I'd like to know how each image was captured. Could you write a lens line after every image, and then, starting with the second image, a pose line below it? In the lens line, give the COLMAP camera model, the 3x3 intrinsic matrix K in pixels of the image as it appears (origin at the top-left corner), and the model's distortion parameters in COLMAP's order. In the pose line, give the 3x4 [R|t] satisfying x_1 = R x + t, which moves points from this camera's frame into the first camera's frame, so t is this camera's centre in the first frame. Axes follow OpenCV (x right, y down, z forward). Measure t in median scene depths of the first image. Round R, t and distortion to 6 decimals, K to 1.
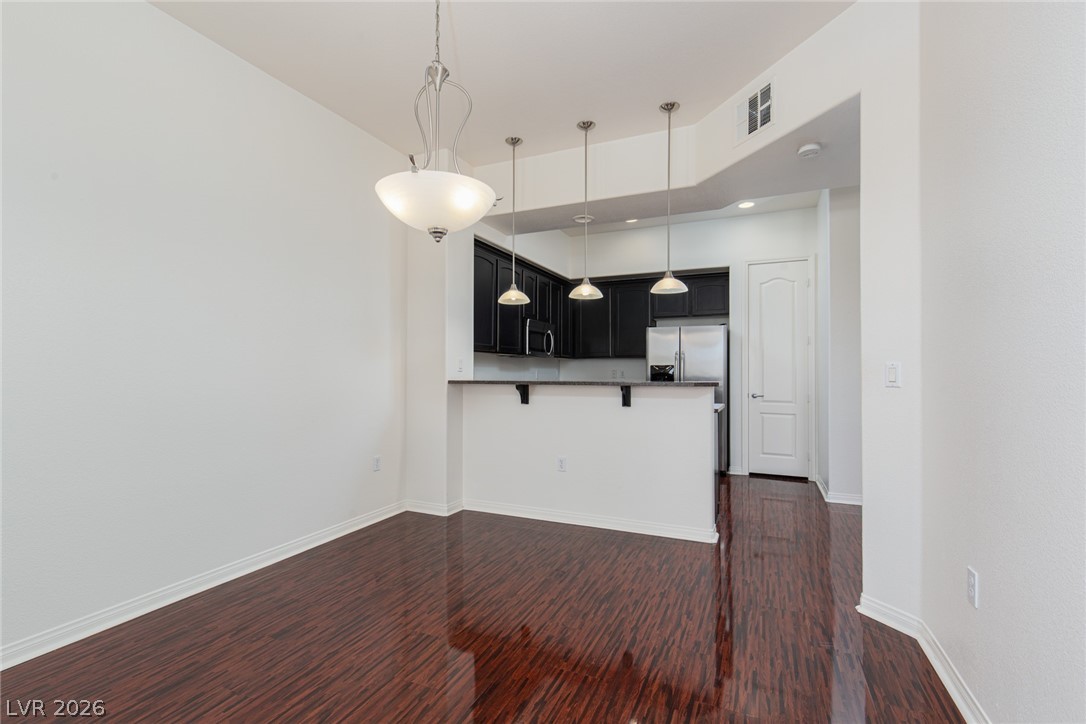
lens RADIAL K [[493.2, 0, 539.3], [0, 493.2, 367.5], [0, 0, 1]] dist [0.003897, 0.000225]
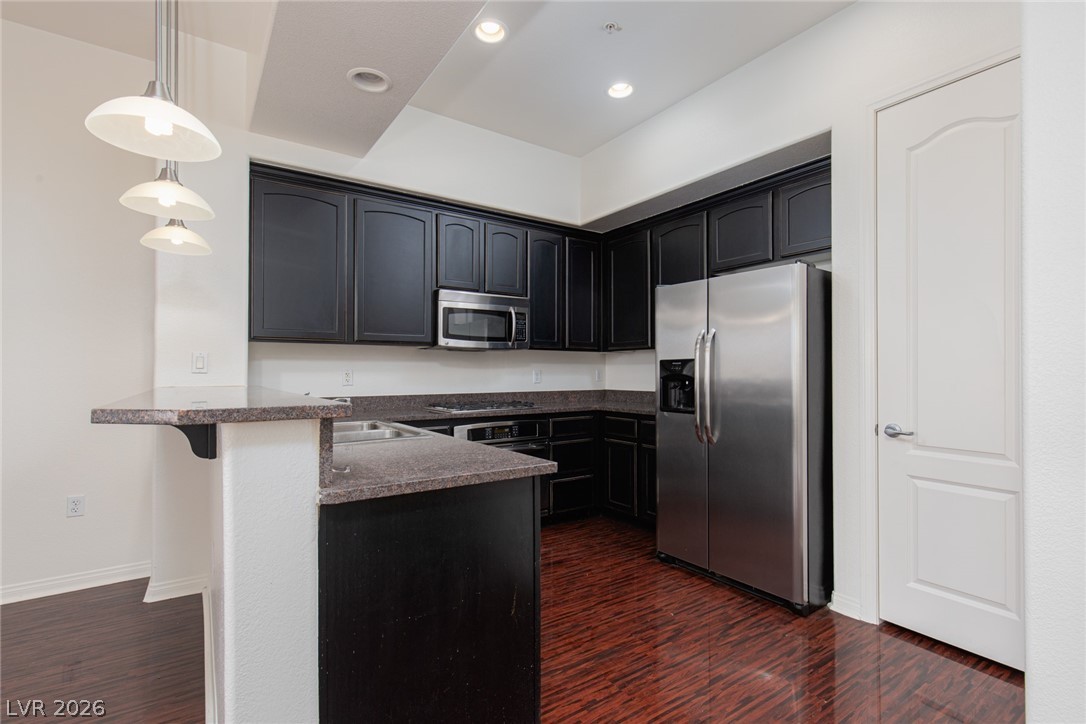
lens RADIAL K [[474.7, 0, 539.8], [0, 474.7, 366.1], [0, 0, 1]] dist [-0.014058, 0.000199]
pose [[0.855142, -0.010226, -0.518293, 0.424626], [0.007522, 0.999945, -0.007319, 0.006027], [0.518340, 0.002360, 0.855172, 0.573776]]
